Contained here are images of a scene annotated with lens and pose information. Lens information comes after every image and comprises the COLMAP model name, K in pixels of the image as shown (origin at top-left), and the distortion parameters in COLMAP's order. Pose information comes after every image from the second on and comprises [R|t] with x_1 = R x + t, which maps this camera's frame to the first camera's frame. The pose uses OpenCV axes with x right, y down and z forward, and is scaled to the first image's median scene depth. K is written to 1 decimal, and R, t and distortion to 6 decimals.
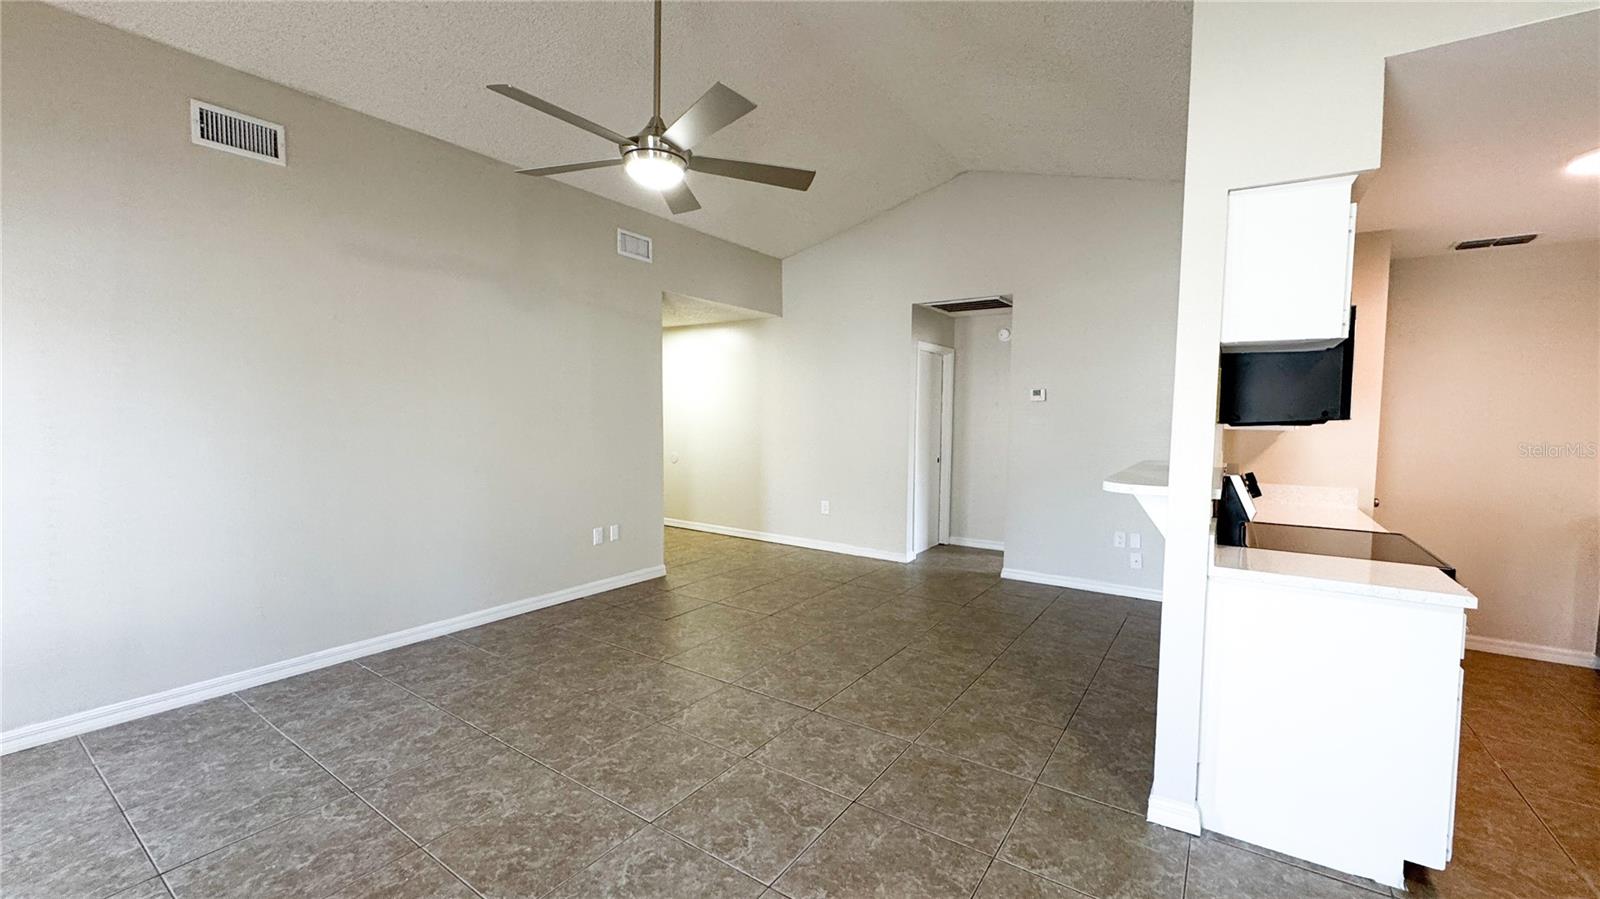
lens RADIAL K [[636.5, 0, 799.1], [0, 636.5, 449.9], [0, 0, 1]] dist [-0.003679, 0.000577]
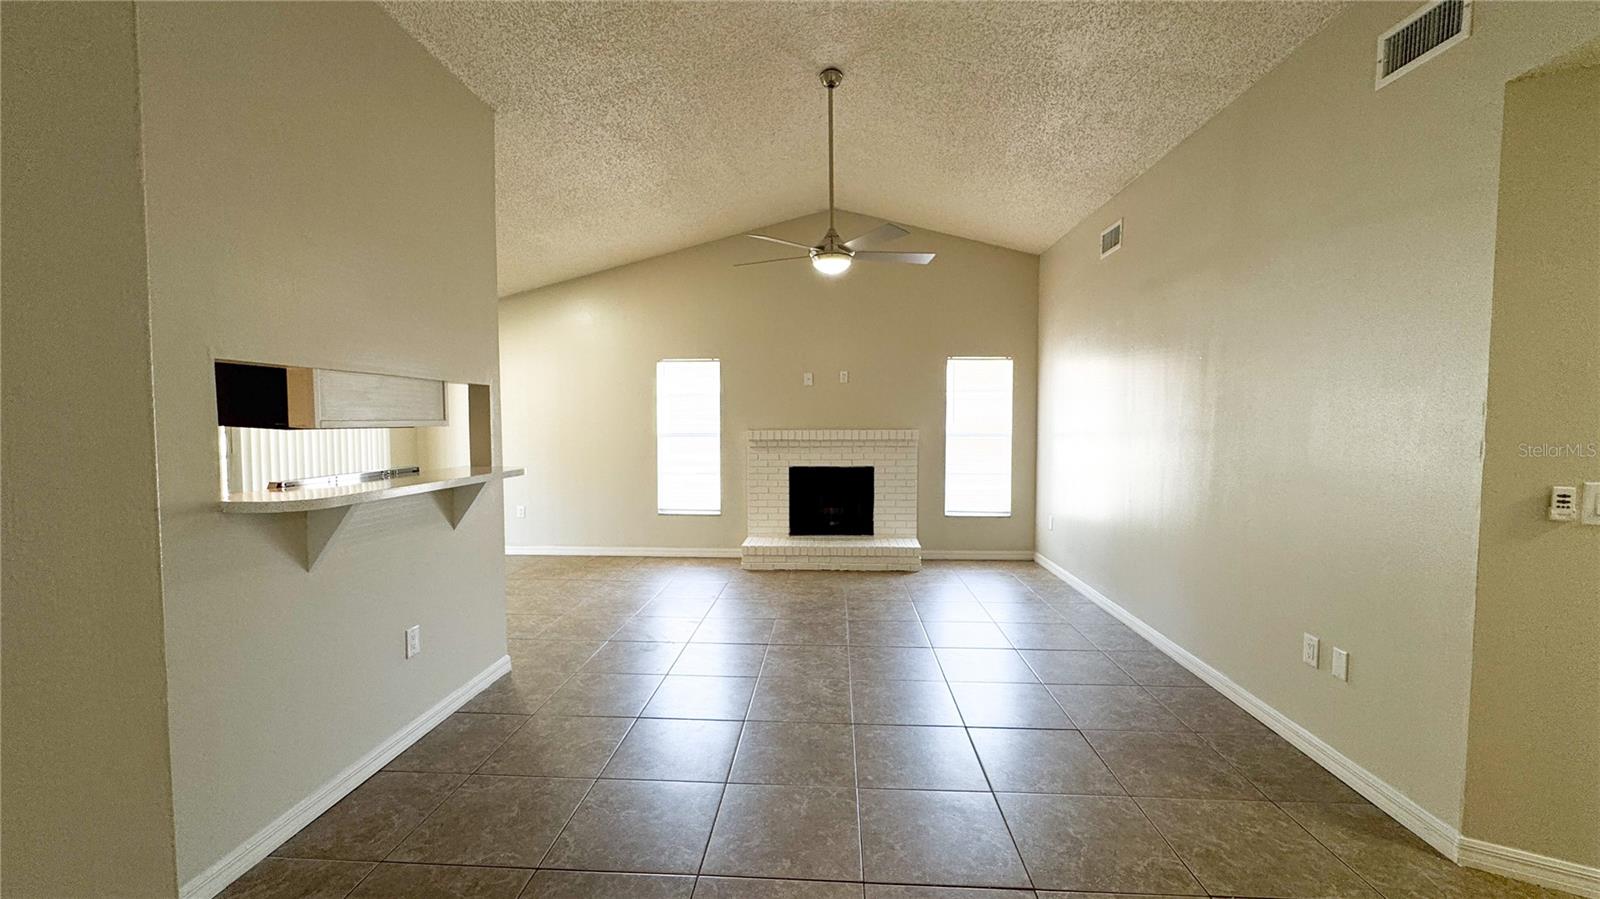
lens RADIAL K [[638.5, 0, 798.8], [0, 638.5, 449.5], [0, 0, 1]] dist [-0.001739, -0.000100]
pose [[-0.855715, 0.013016, -0.517283, 0.587325], [-0.039613, 0.995102, 0.090570, -0.116683], [0.515929, 0.097993, -0.851008, 2.103776]]
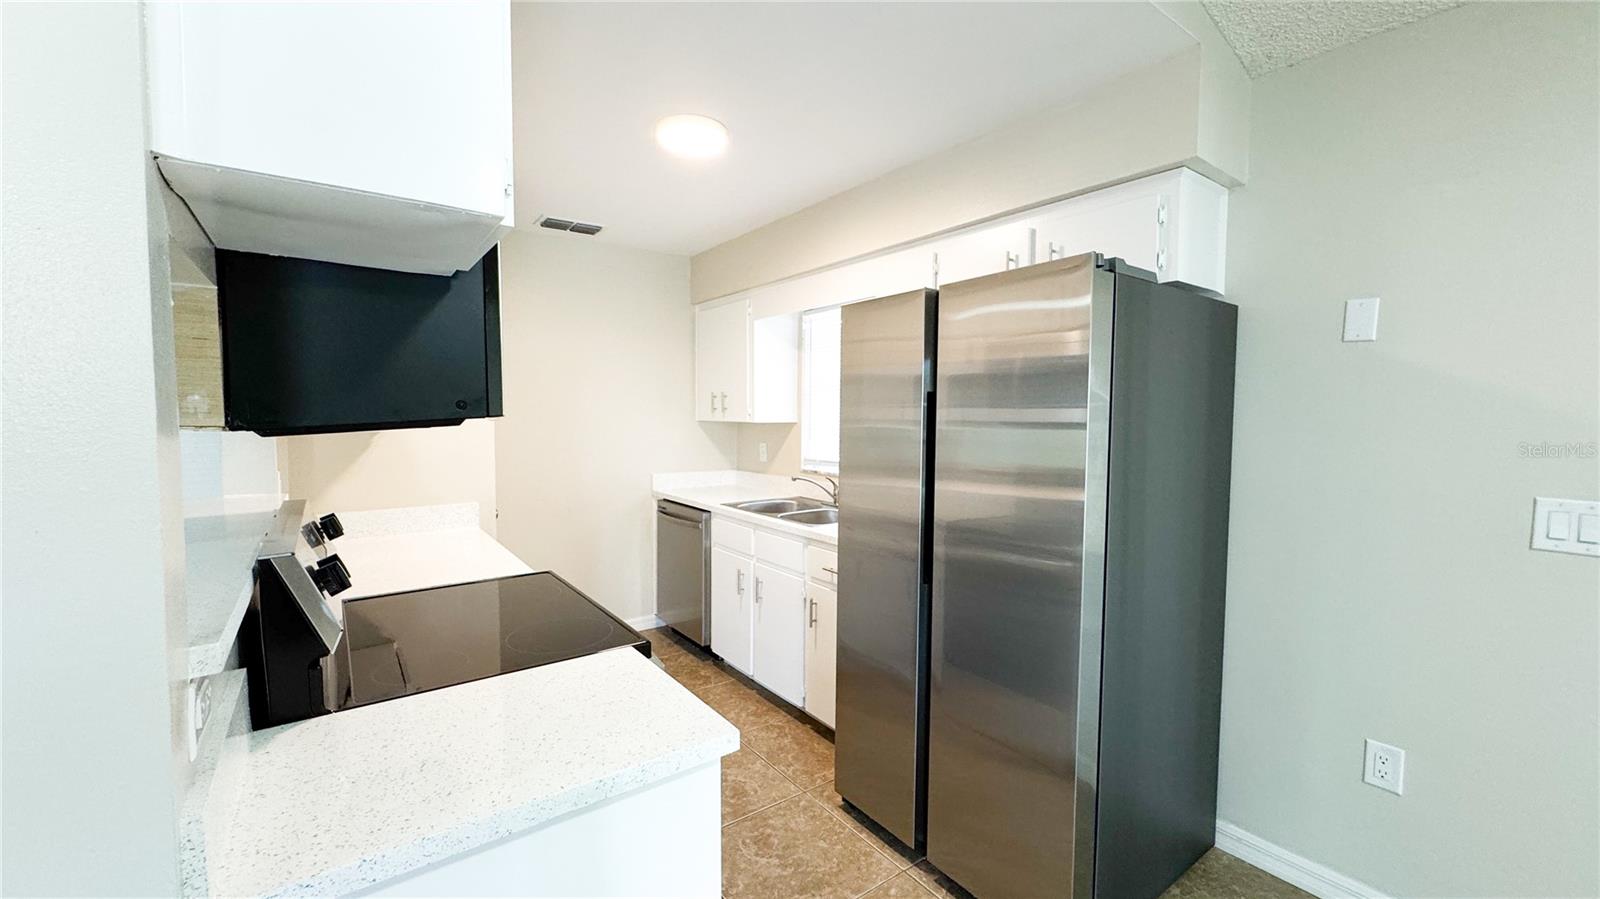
lens RADIAL K [[635.2, 0, 800.0], [0, 635.2, 449.5], [0, 0, 1]] dist [-0.002236, 0.000050]
pose [[0.322358, -0.065405, 0.944356, 0.349380], [0.052724, 0.997302, 0.051074, -0.026604], [-0.945148, 0.033326, 0.324937, 0.465775]]
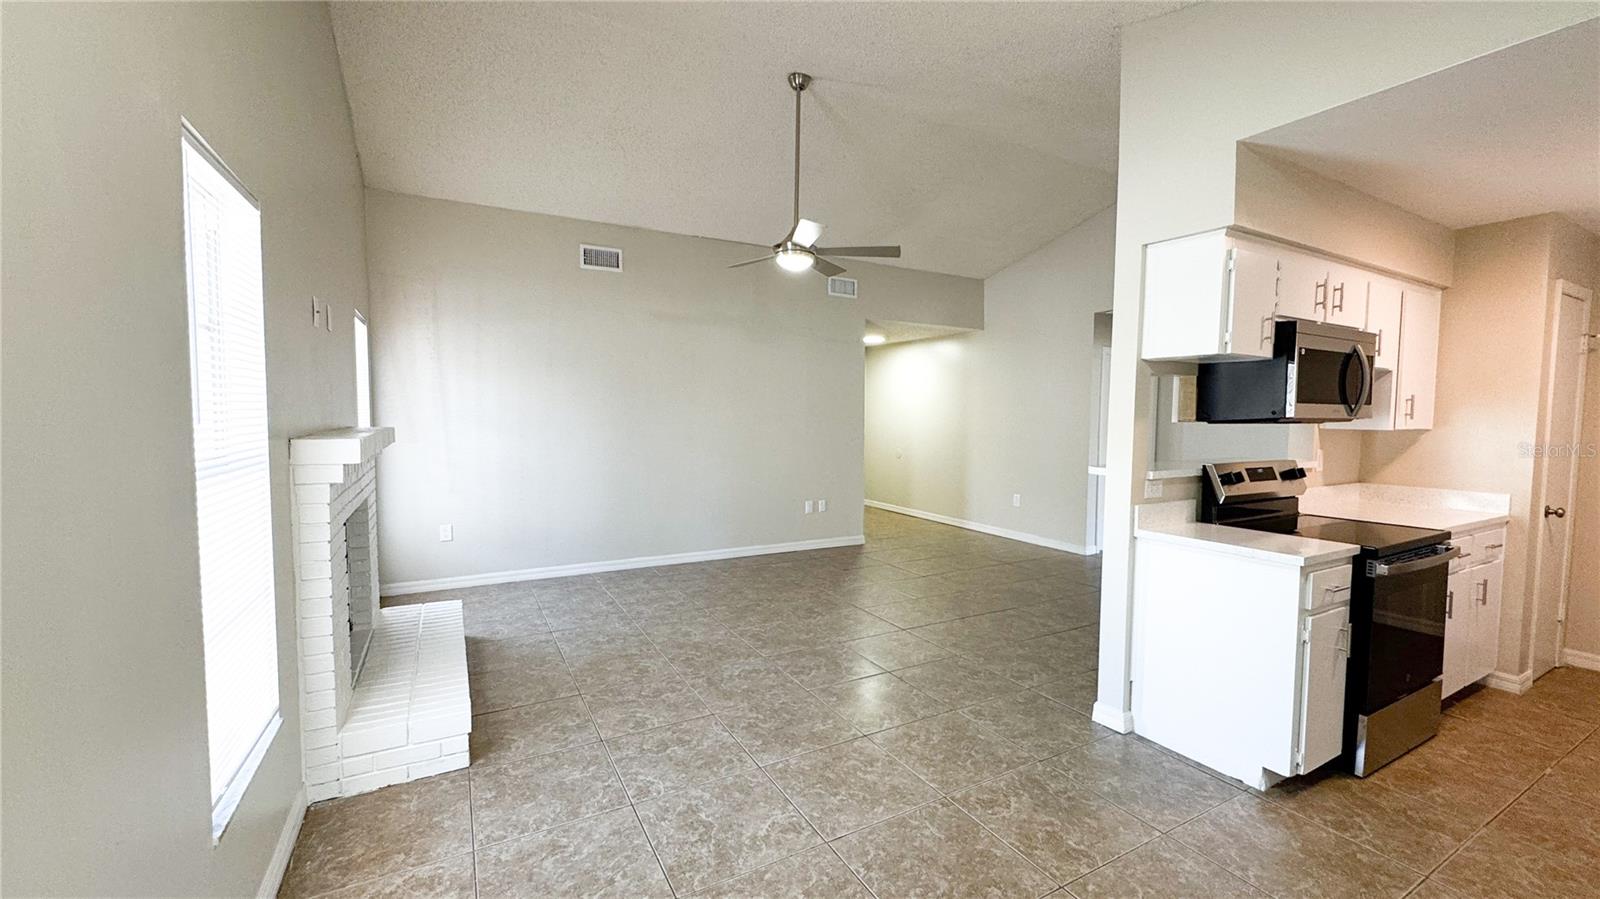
lens RADIAL K [[638.5, 0, 798.8], [0, 638.5, 449.5], [0, 0, 1]] dist [-0.001739, -0.000100]
pose [[0.893377, 0.021073, -0.448813, 0.457035], [-0.023922, 0.999714, -0.000679, 0.026893], [0.448670, 0.011343, 0.893626, -0.367283]]
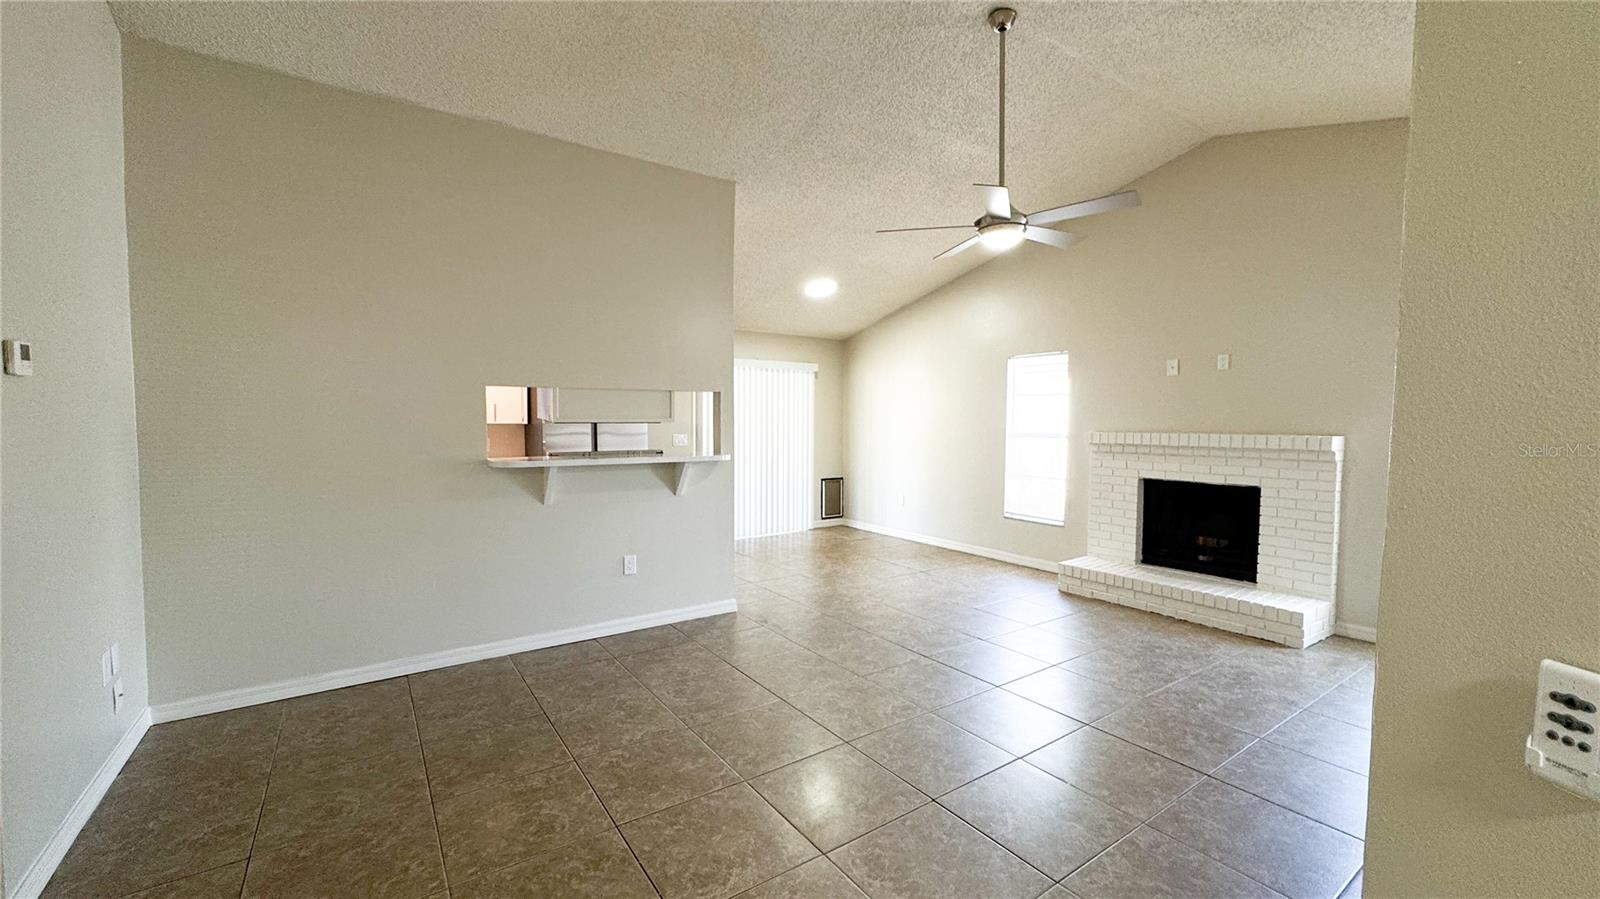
lens RADIAL K [[636.5, 0, 799.1], [0, 636.5, 449.9], [0, 0, 1]] dist [-0.003679, 0.000577]
pose [[-0.934922, -0.032670, 0.353346, -0.284359], [0.006168, 0.994106, 0.108234, -0.132498], [-0.354800, 0.103370, -0.929210, 2.193567]]
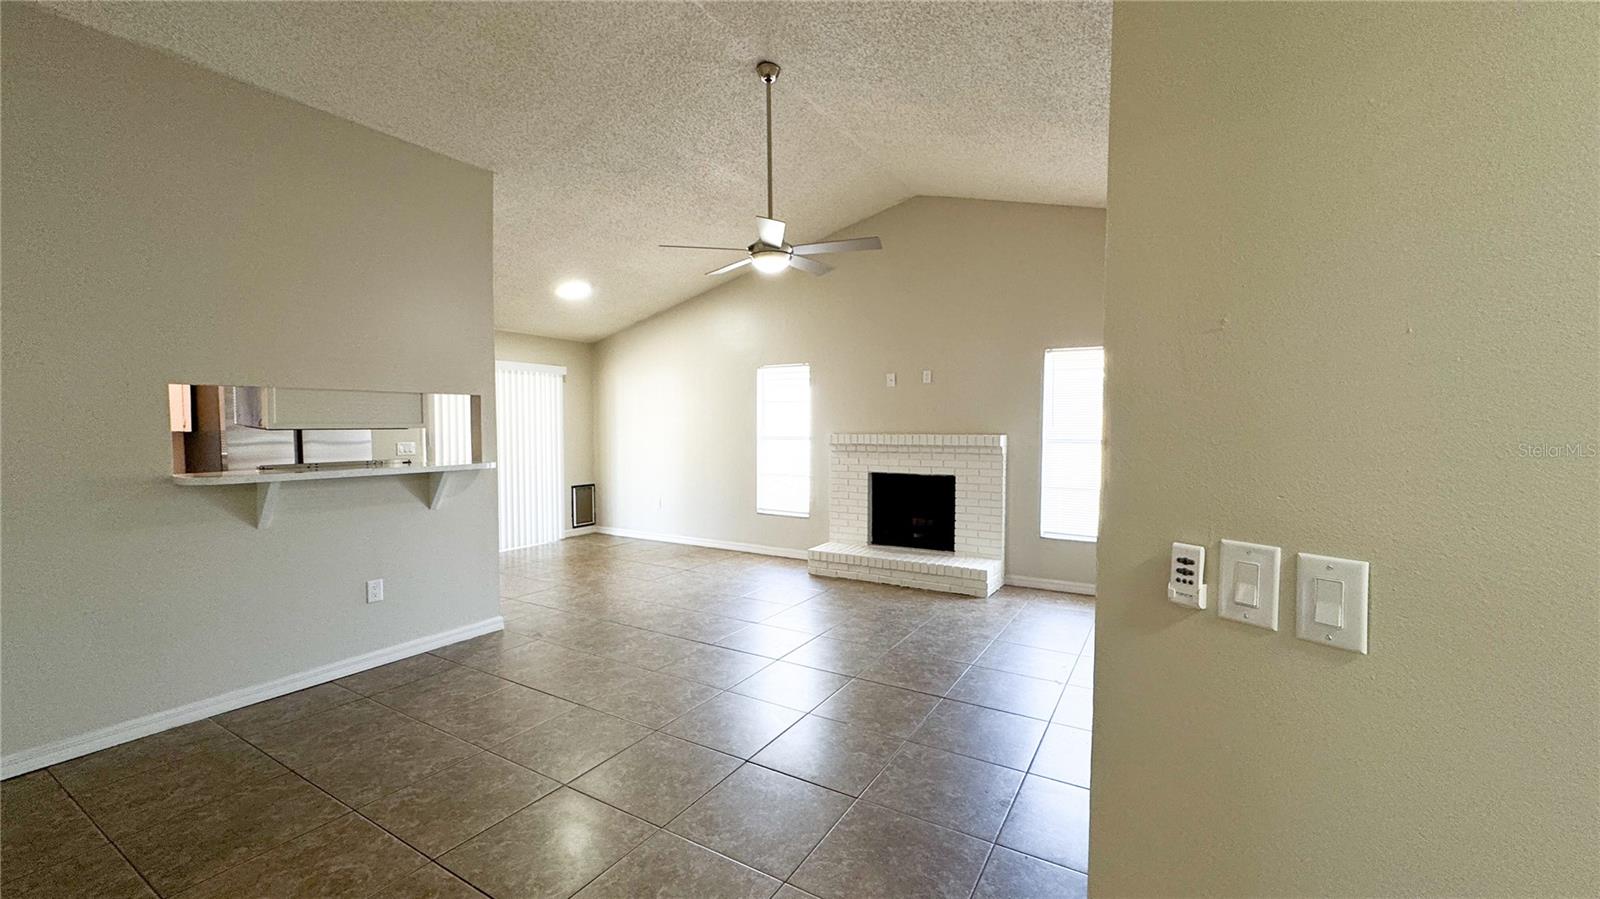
lens RADIAL K [[636.5, 0, 799.1], [0, 636.5, 449.9], [0, 0, 1]] dist [-0.003679, 0.000577]
pose [[-0.998190, -0.008930, -0.059472, -0.187198], [-0.014776, 0.995017, 0.098603, -0.135858], [0.058296, 0.099303, -0.993348, 2.295365]]
